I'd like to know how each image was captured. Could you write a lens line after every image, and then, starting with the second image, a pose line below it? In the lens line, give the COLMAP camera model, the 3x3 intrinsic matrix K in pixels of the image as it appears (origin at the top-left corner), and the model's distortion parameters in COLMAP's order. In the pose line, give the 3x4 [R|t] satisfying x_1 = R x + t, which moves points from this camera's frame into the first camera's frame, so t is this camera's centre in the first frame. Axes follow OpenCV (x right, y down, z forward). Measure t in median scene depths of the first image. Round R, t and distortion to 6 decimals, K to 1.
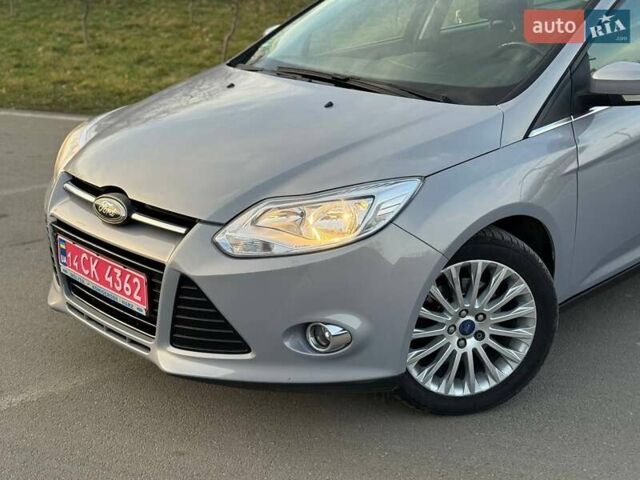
lens RADIAL K [[888.1, 0, 320.0], [0, 888.1, 240.0], [0, 0, 1]] dist [0.139904, -0.051882]
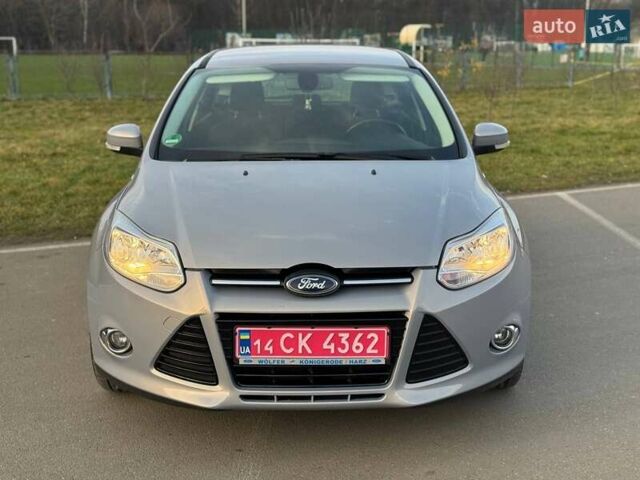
lens RADIAL K [[888.1, 0, 320.0], [0, 888.1, 240.0], [0, 0, 1]] dist [0.139904, -0.051882]
pose [[0.684426, -0.166575, 0.709799, -0.981011], [0.243623, 0.969842, -0.007313, -0.075869], [-0.687175, 0.177929, 0.704367, 0.223618]]
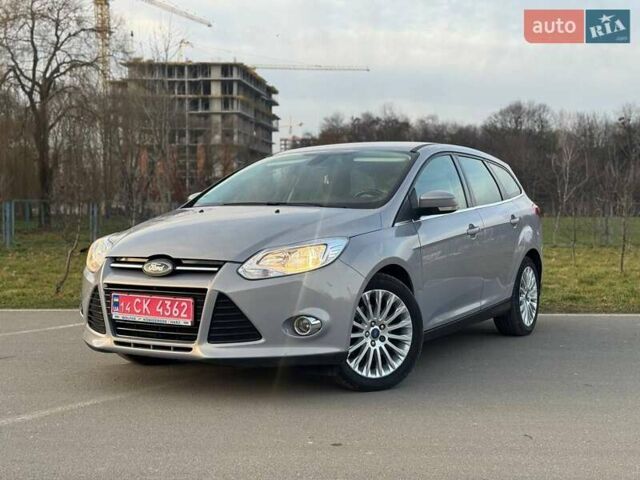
lens RADIAL K [[888.1, 0, 320.0], [0, 888.1, 240.0], [0, 0, 1]] dist [0.139904, -0.051882]
pose [[0.960583, -0.015724, 0.277549, -0.396338], [0.095098, 0.956751, -0.274926, 0.382693], [-0.261223, 0.290484, 0.920534, -0.554226]]
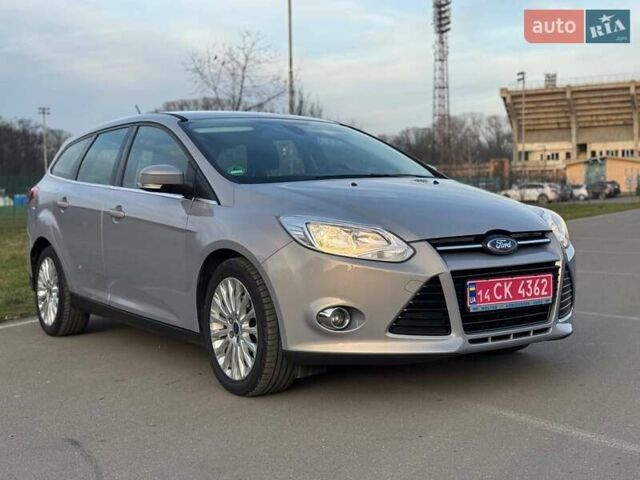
lens RADIAL K [[888.1, 0, 320.0], [0, 888.1, 240.0], [0, 0, 1]] dist [0.139904, -0.051882]
pose [[0.166161, -0.066697, 0.983840, -1.632175], [0.343558, 0.939115, 0.005641, -0.145234], [-0.924315, 0.337069, 0.178958, 1.007351]]
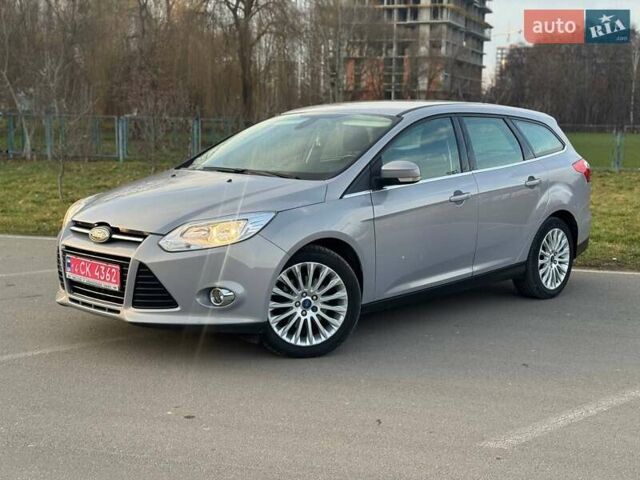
lens RADIAL K [[888.1, 0, 320.0], [0, 888.1, 240.0], [0, 0, 1]] dist [0.139904, -0.051882]
pose [[0.999006, 0.002270, 0.044529, 0.115374], [0.006312, 0.981448, -0.191627, 0.311073], [-0.044138, 0.191718, 0.980457, -0.717735]]
